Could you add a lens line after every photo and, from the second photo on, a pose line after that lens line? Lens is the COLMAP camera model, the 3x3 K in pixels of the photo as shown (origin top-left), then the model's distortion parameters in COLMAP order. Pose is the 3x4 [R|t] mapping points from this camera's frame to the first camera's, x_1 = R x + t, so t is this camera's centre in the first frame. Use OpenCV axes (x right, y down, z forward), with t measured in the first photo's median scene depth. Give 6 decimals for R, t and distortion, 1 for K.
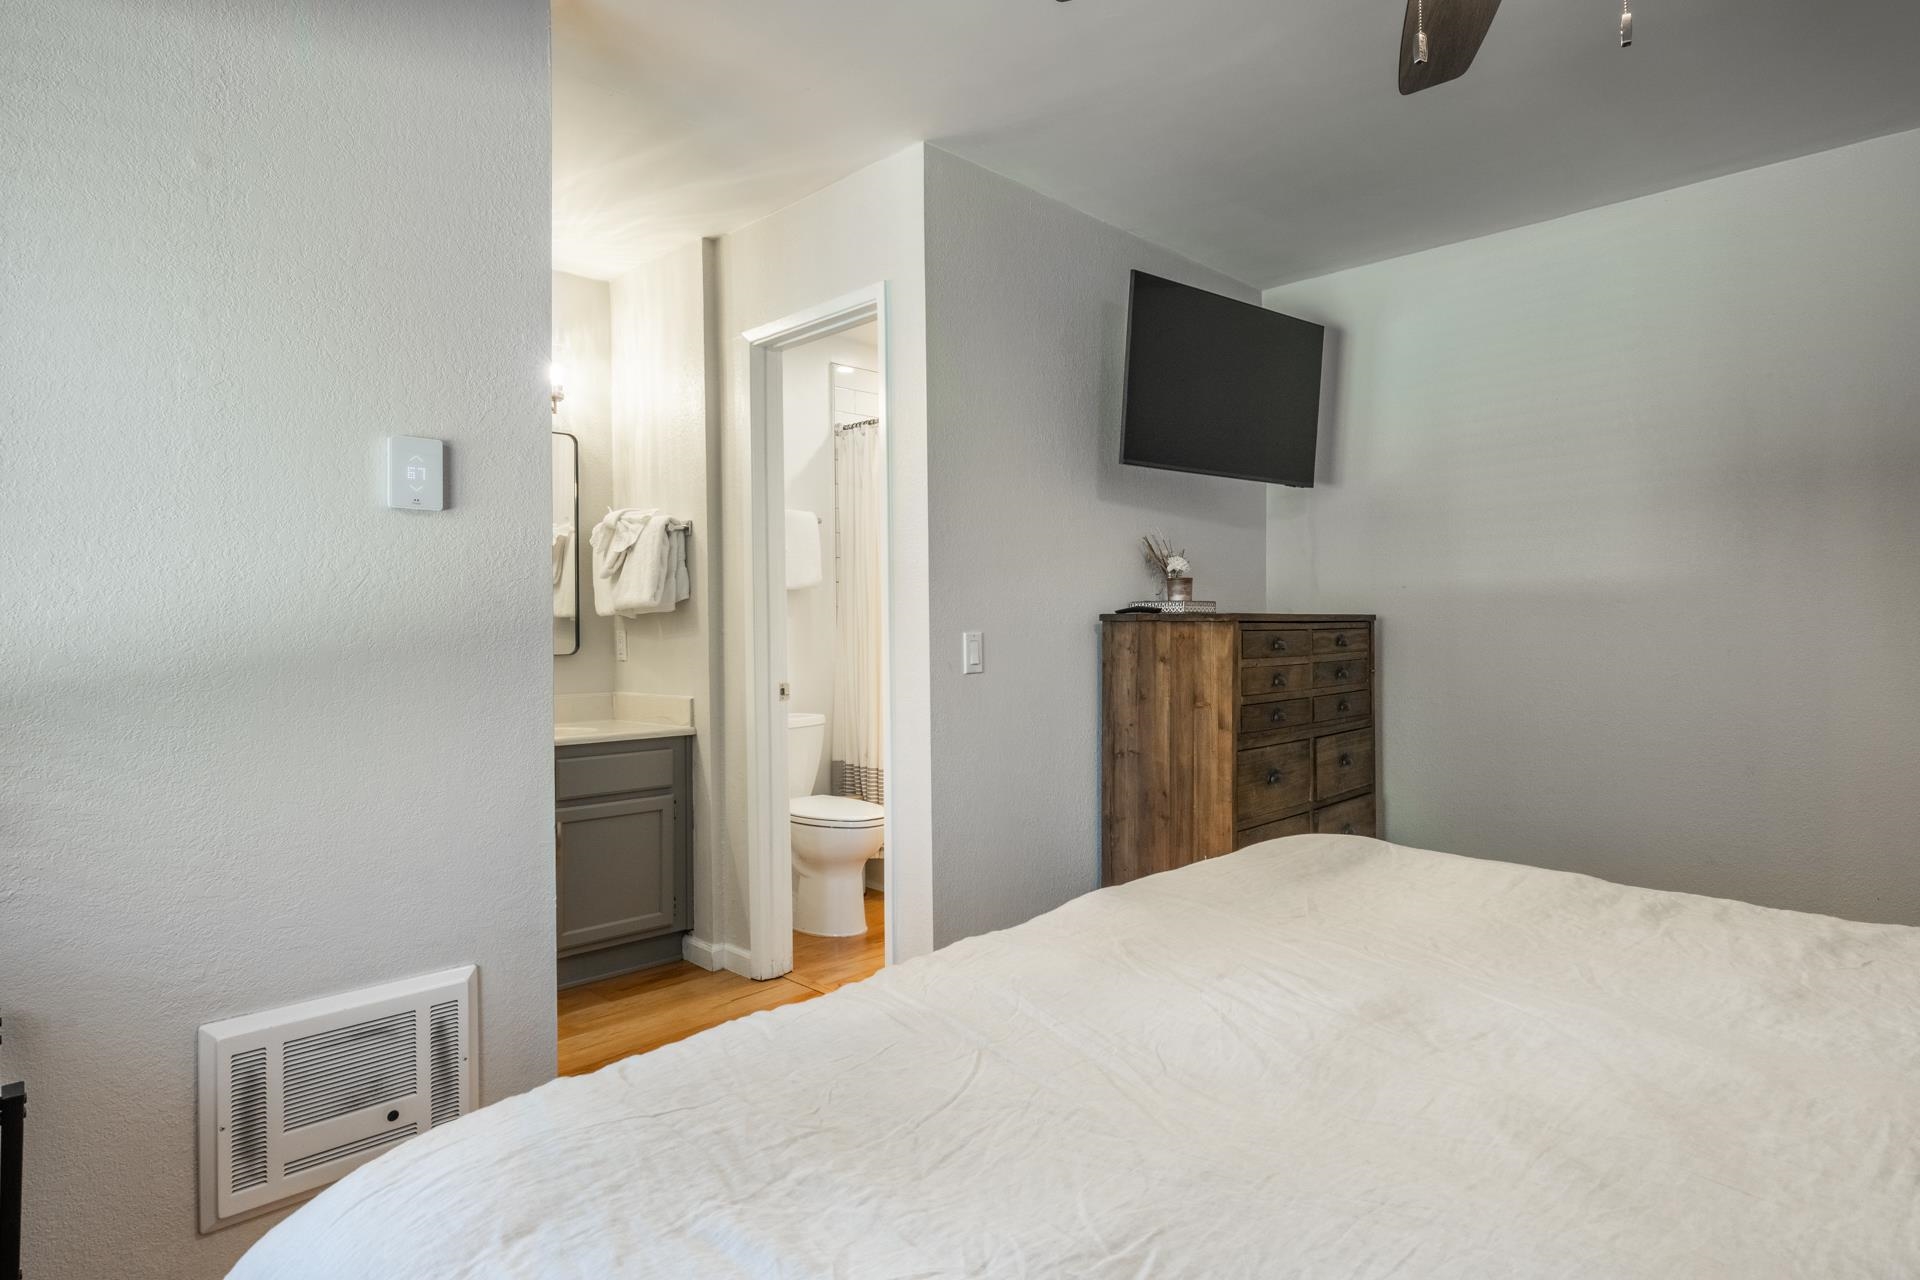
lens RADIAL K [[1056.9, 0, 961.8], [0, 1056.9, 629.2], [0, 0, 1]] dist [-0.000466, -0.000875]
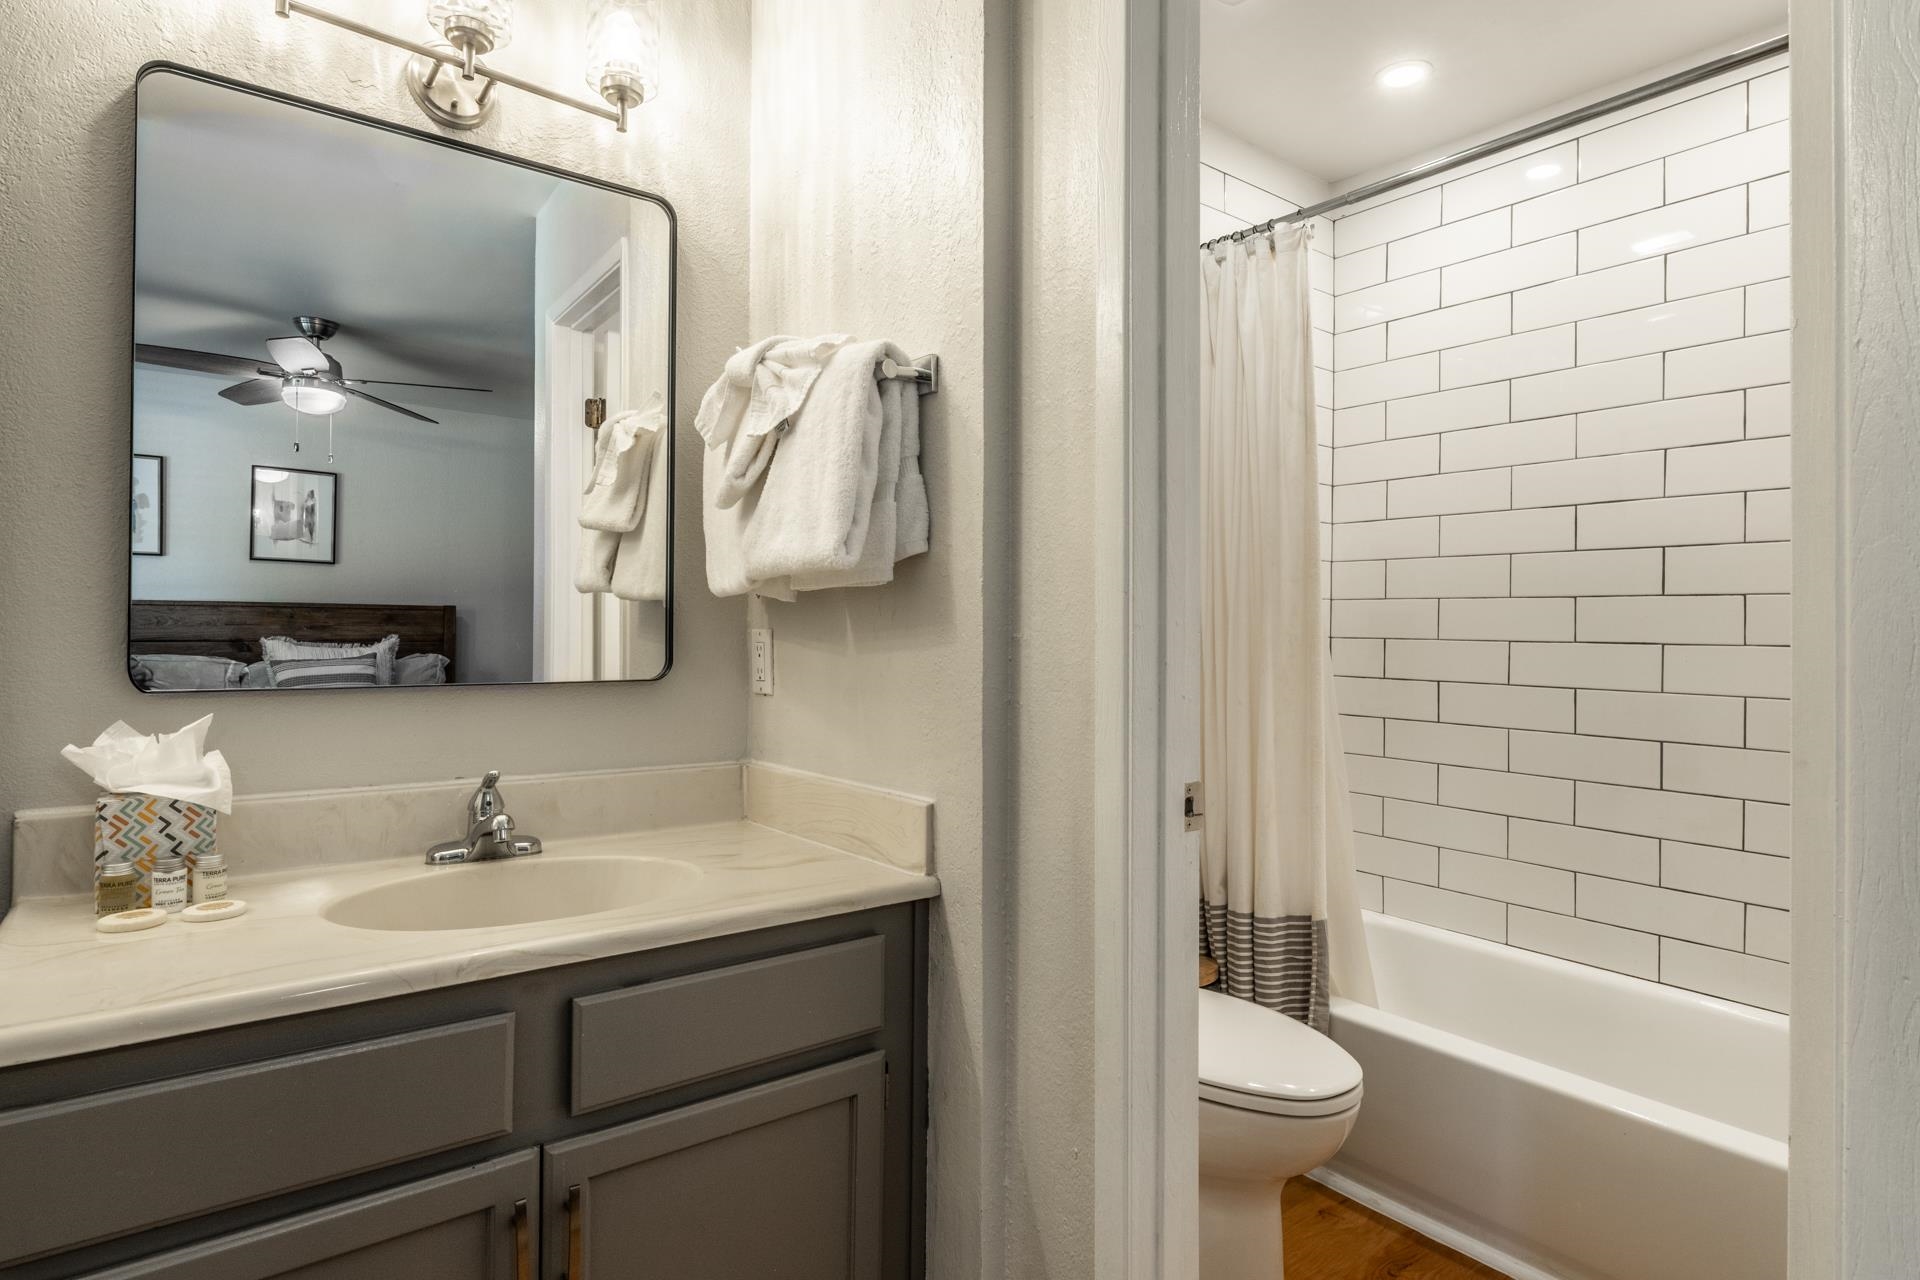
lens RADIAL K [[1030.4, 0, 960.0], [0, 1030.4, 591.4], [0, 0, 1]] dist [-0.003960, -0.000486]
pose [[0.992113, 0.007961, -0.125094, -0.198019], [-0.011450, 0.999565, -0.027197, -0.003890], [0.124823, 0.028415, 0.991772, 0.619710]]
